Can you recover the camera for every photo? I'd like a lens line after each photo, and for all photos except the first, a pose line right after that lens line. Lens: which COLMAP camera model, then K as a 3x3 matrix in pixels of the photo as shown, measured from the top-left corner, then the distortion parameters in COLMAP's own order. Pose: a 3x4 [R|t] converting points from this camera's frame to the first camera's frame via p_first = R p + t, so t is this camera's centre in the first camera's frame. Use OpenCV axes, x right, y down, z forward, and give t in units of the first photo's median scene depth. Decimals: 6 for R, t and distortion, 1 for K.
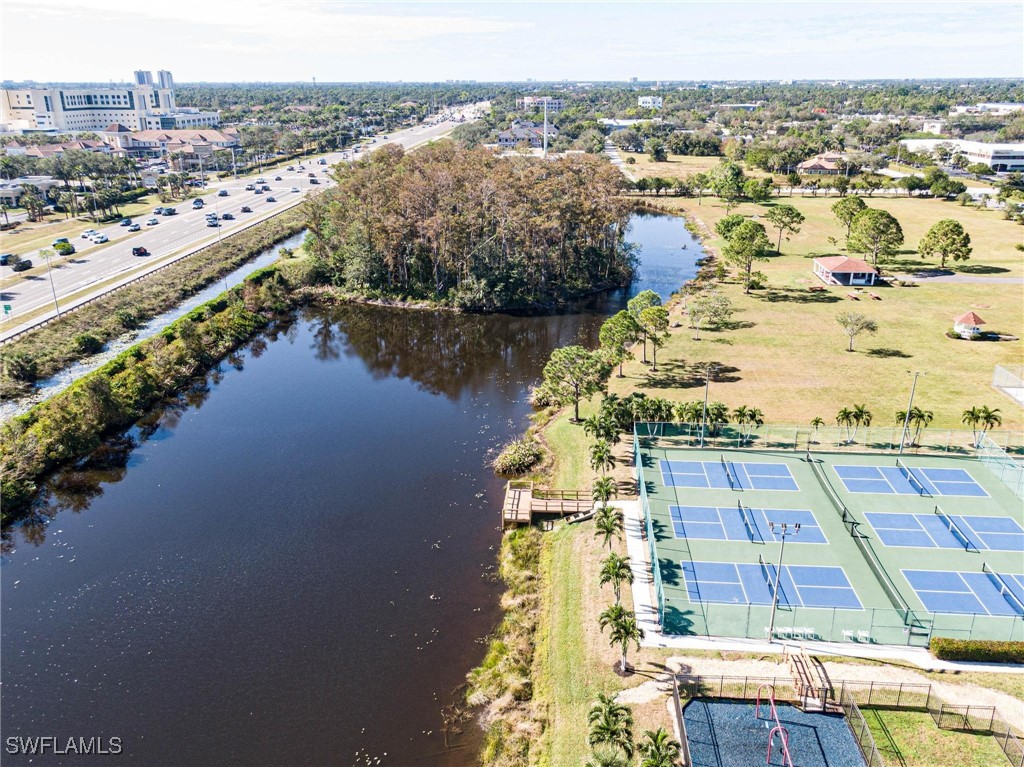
lens RADIAL K [[838.8, 0, 512.0], [0, 838.8, 383.5], [0, 0, 1]] dist [0.035111, -0.006794]
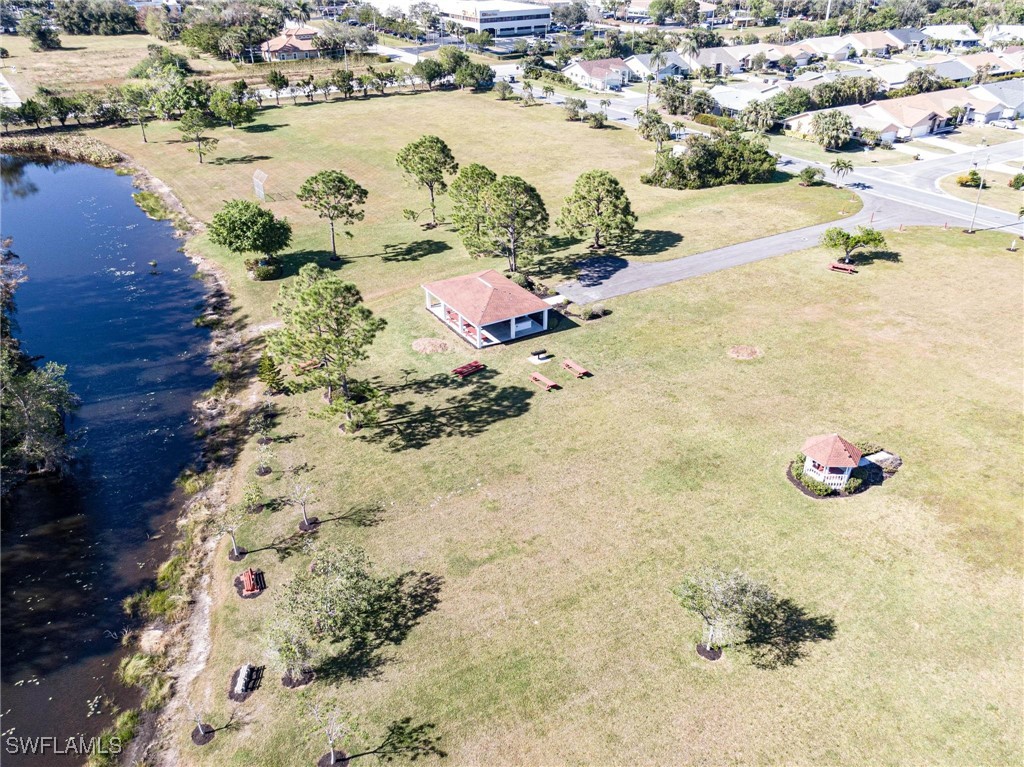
lens RADIAL K [[838.8, 0, 512.0], [0, 838.8, 383.5], [0, 0, 1]] dist [0.035111, -0.006794]
pose [[0.807141, -0.289296, 0.514617, 0.066952], [0.205063, 0.954813, 0.215130, -0.114115], [-0.553599, -0.068112, 0.829993, 0.312941]]
